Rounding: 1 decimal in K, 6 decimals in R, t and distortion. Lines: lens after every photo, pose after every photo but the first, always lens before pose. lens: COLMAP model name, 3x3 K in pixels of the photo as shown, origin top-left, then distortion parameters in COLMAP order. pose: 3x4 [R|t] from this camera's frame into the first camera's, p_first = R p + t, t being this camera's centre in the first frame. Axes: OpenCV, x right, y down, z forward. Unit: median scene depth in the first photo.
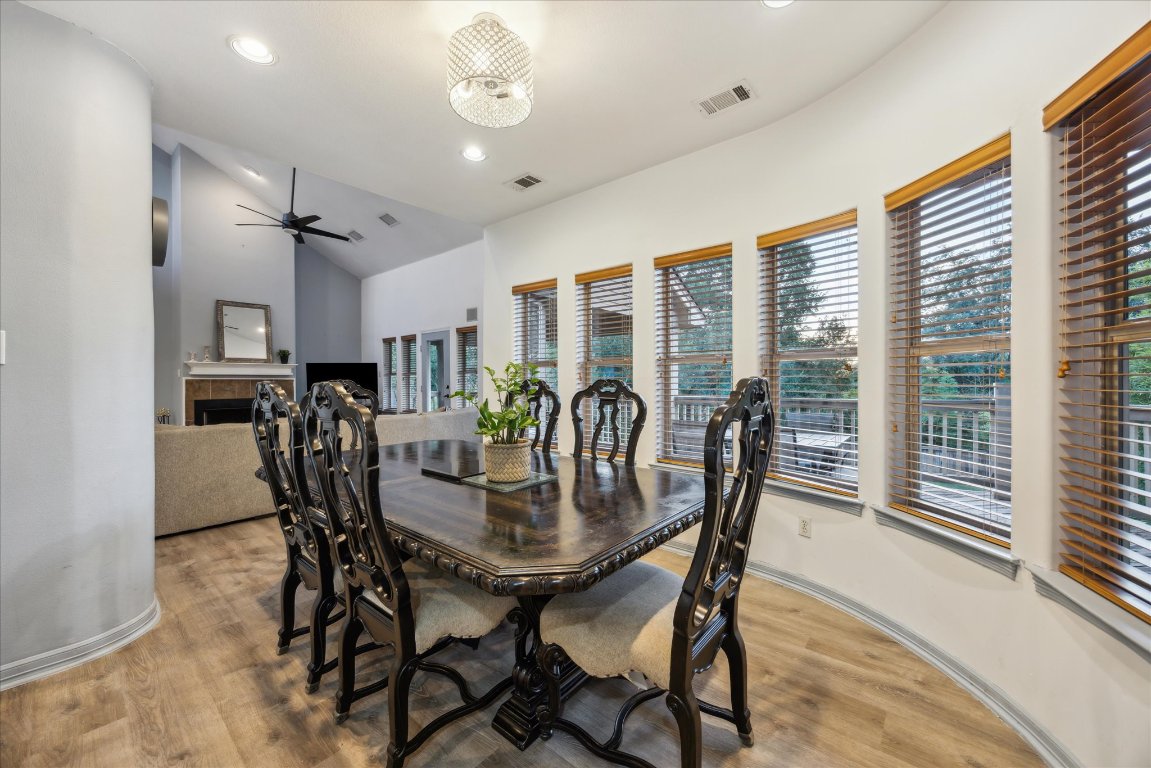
lens RADIAL K [[444.3, 0, 577.2], [0, 444.3, 385.5], [0, 0, 1]] dist [0.001456, -0.000033]
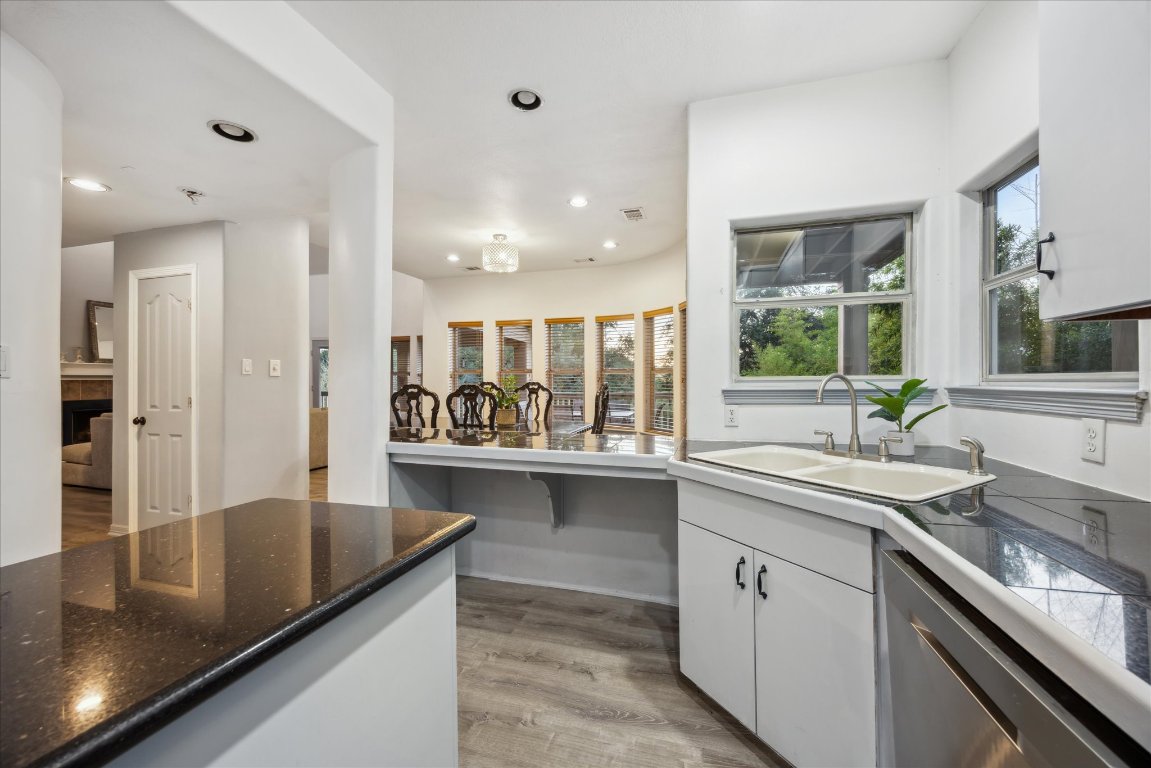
lens RADIAL K [[444.3, 0, 575.1], [0, 444.3, 384.8], [0, 0, 1]] dist [0.001456, -0.000033]
pose [[0.920145, 0.002058, 0.391572, -0.198596], [0.001149, 0.999968, -0.007954, 0.005855], [-0.391575, 0.007769, 0.920113, -0.354679]]
